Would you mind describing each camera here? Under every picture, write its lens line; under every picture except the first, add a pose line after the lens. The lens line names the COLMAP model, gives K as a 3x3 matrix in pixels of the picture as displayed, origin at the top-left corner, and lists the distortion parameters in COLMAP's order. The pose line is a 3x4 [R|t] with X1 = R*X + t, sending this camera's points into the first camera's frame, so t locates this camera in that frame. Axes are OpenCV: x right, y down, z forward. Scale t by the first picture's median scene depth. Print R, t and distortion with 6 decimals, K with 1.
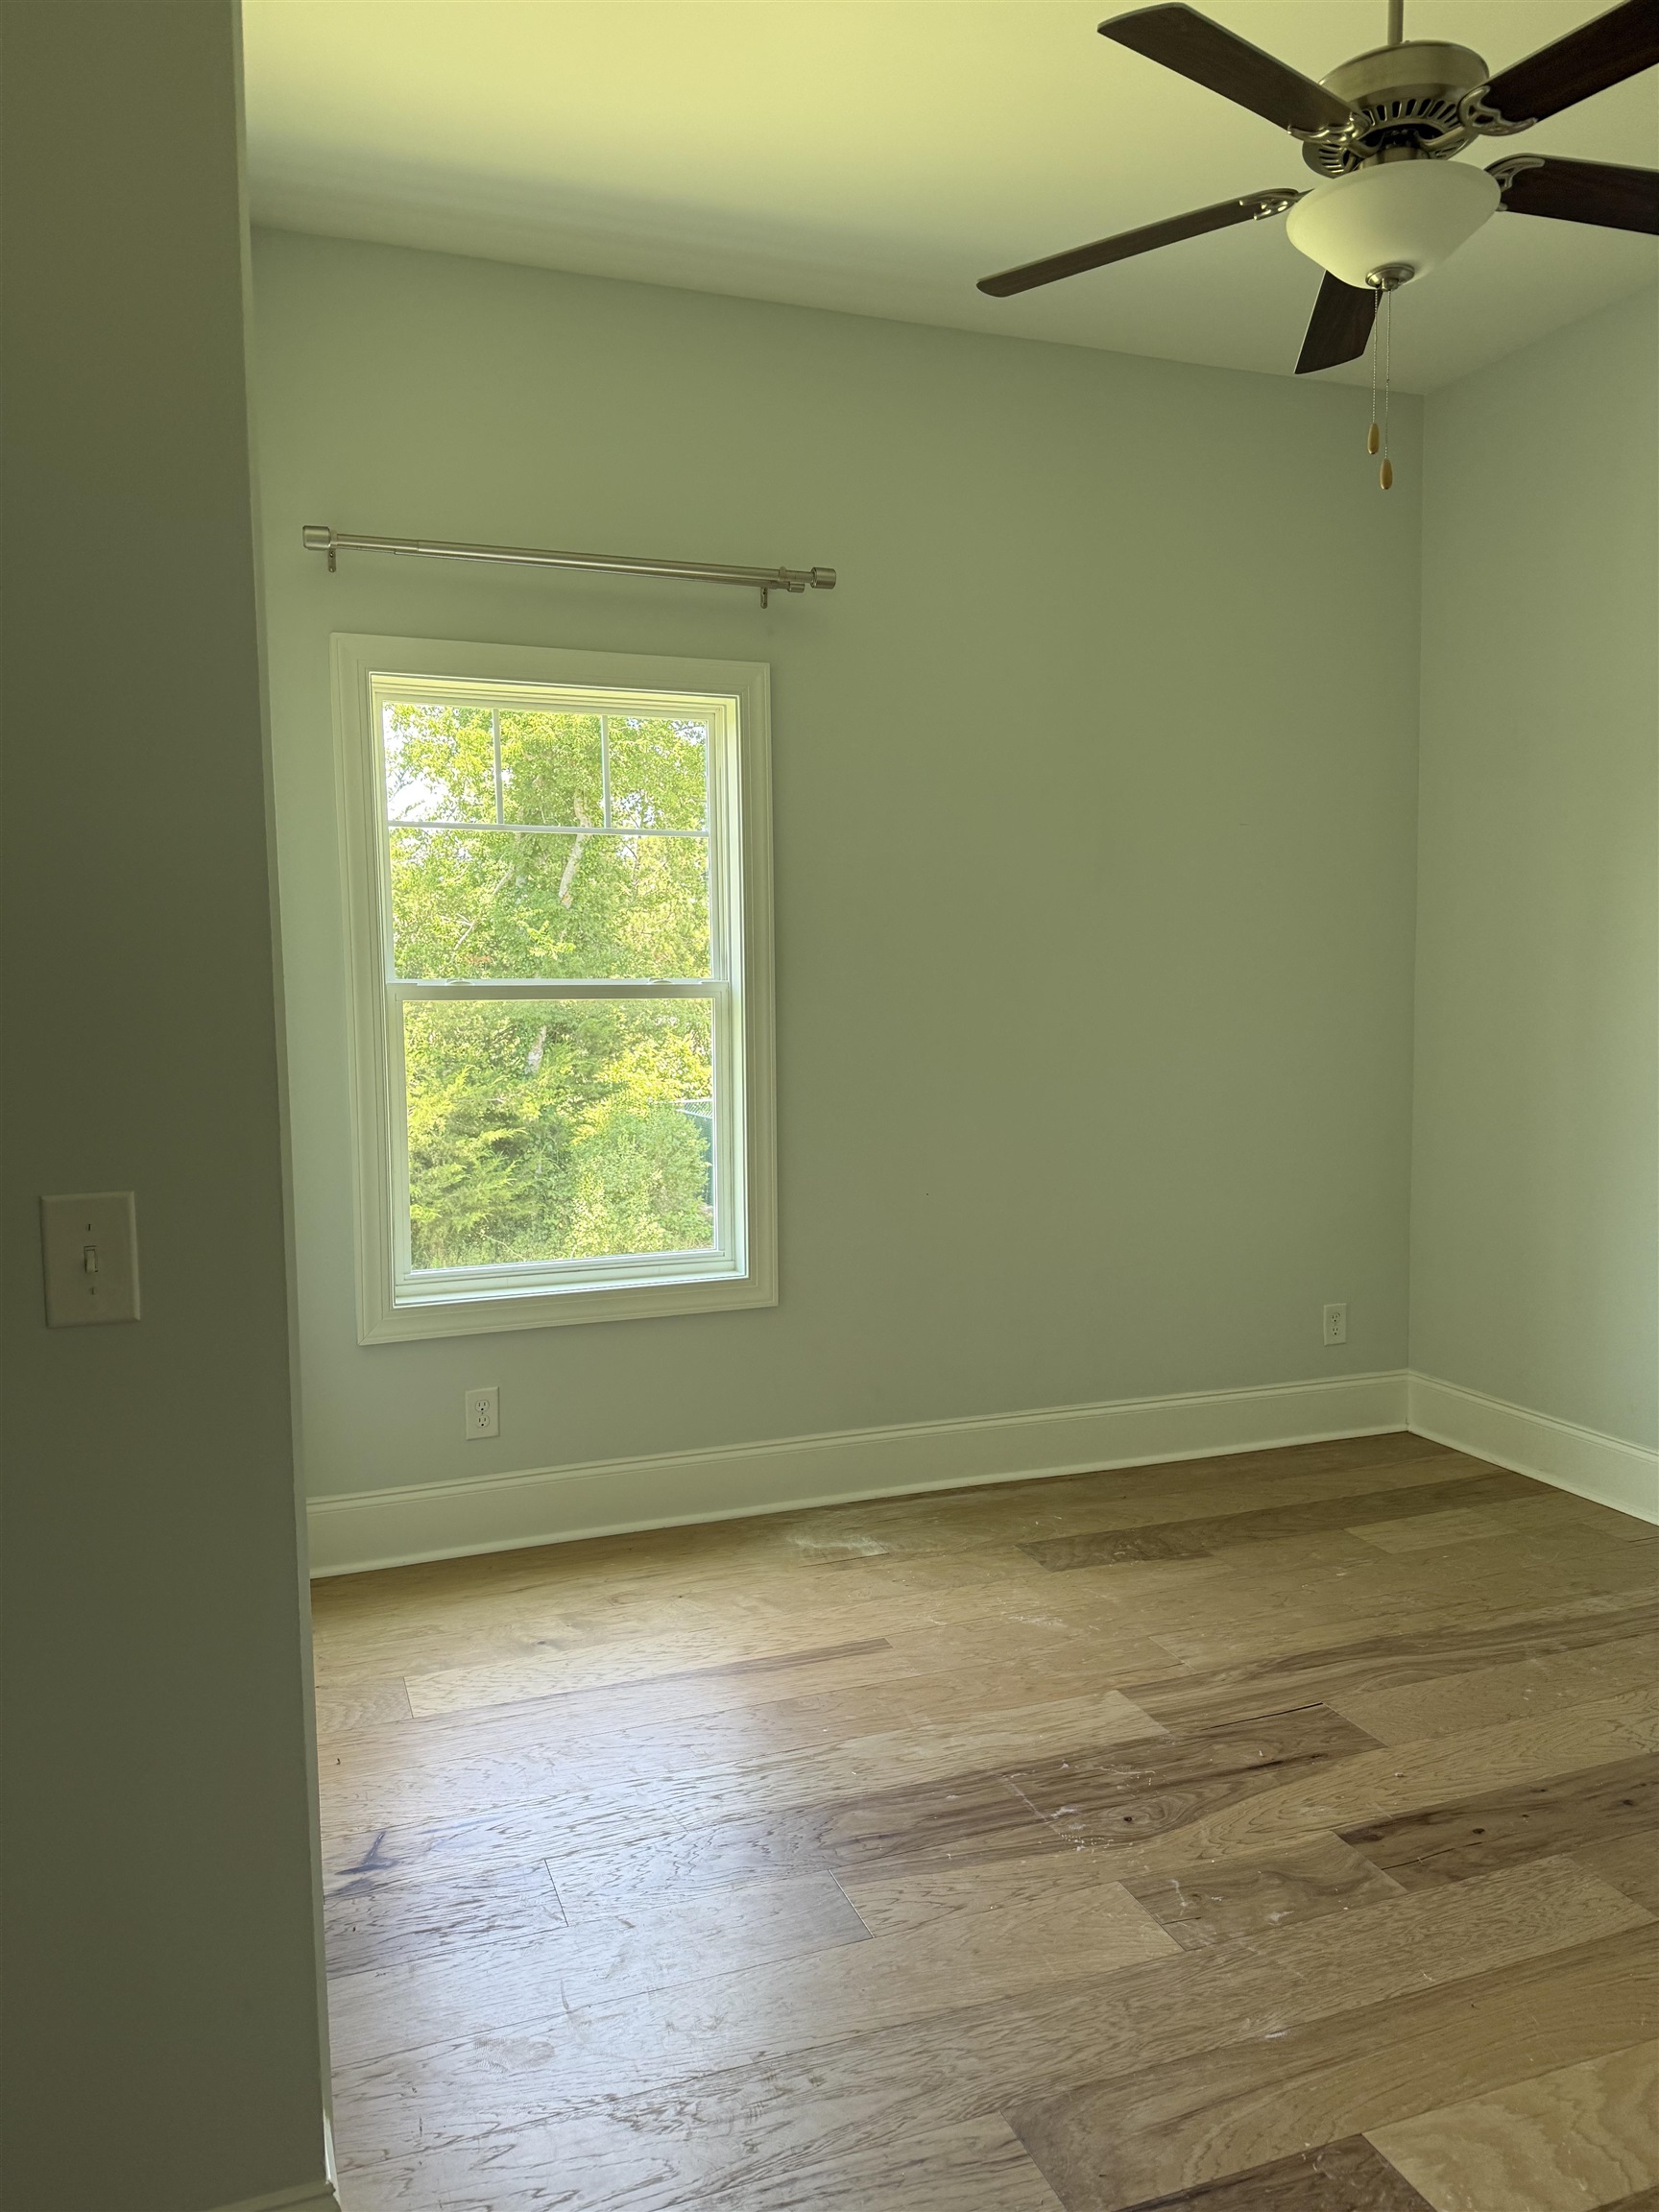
lens RADIAL K [[1621.0, 0, 828.4], [0, 1621.0, 1090.4], [0, 0, 1]] dist [0.089610, -0.003117]
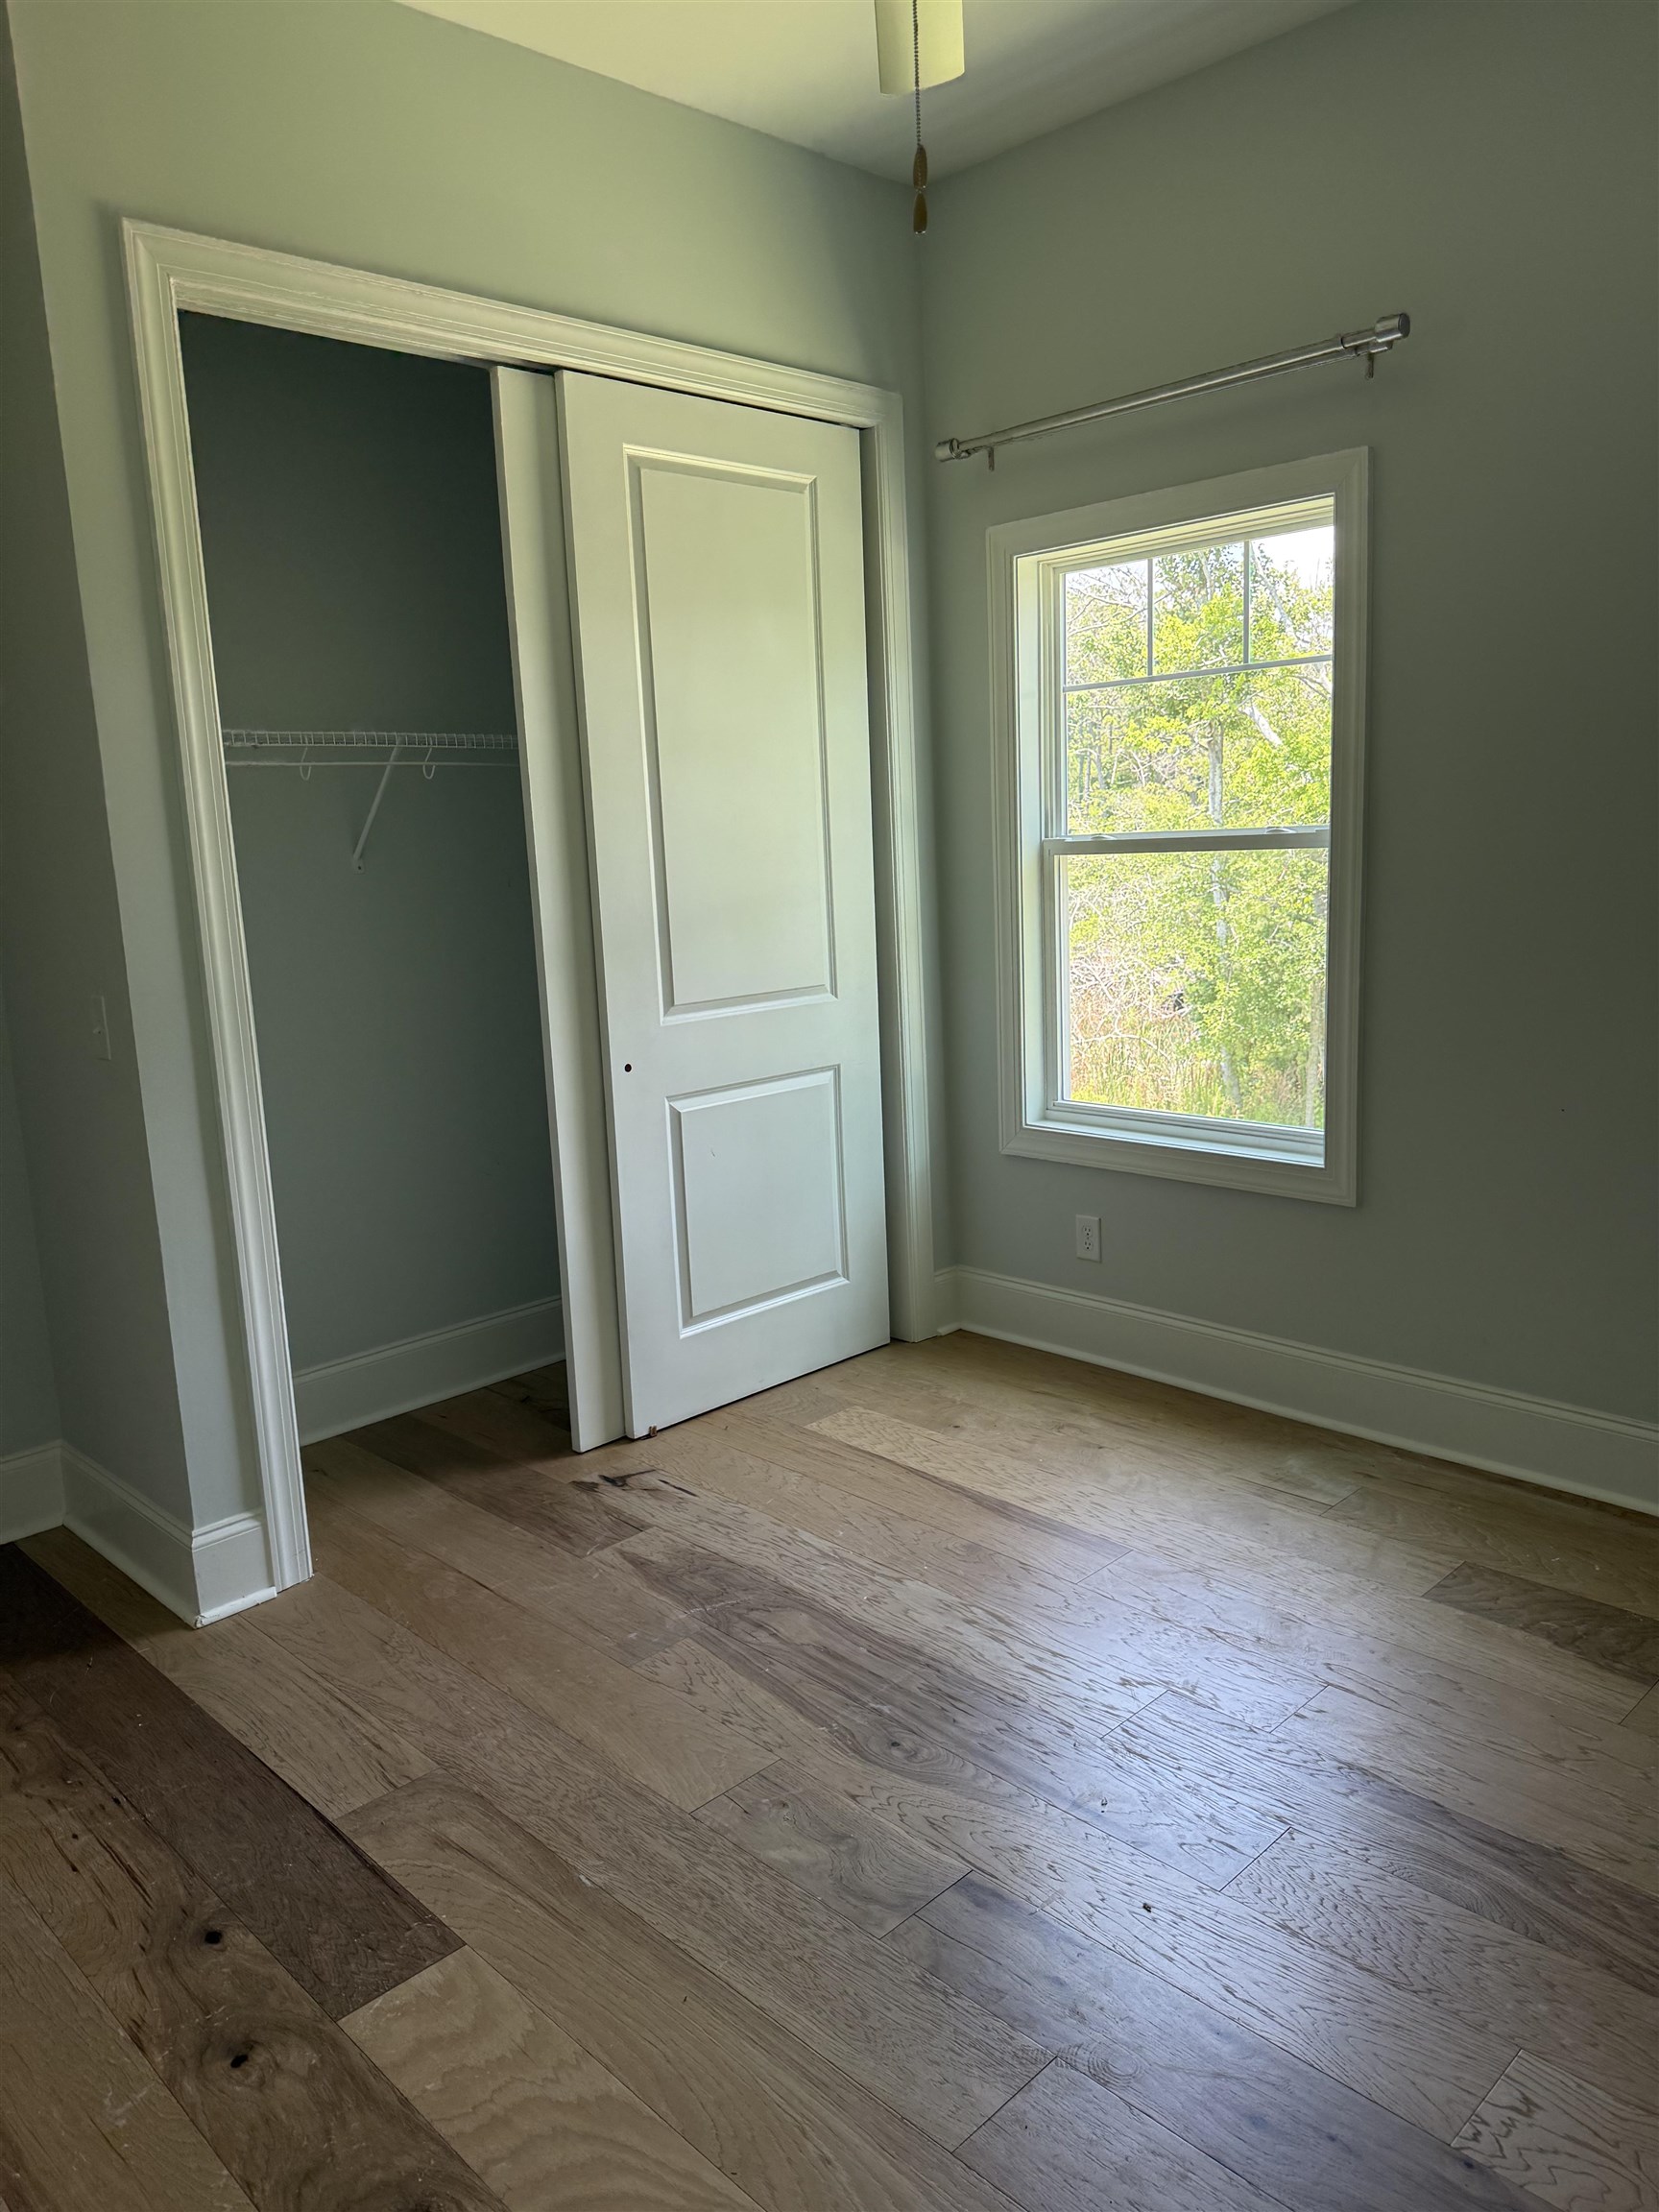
lens RADIAL K [[1546.0, 0, 829.5], [0, 1546.0, 1106.0], [0, 0, 1]] dist [0.004050, -0.000177]
pose [[0.402243, 0.155936, -0.902156, 0.650329], [-0.043113, 0.987521, 0.151469, -0.038250], [0.914517, -0.022032, 0.403946, 0.440365]]
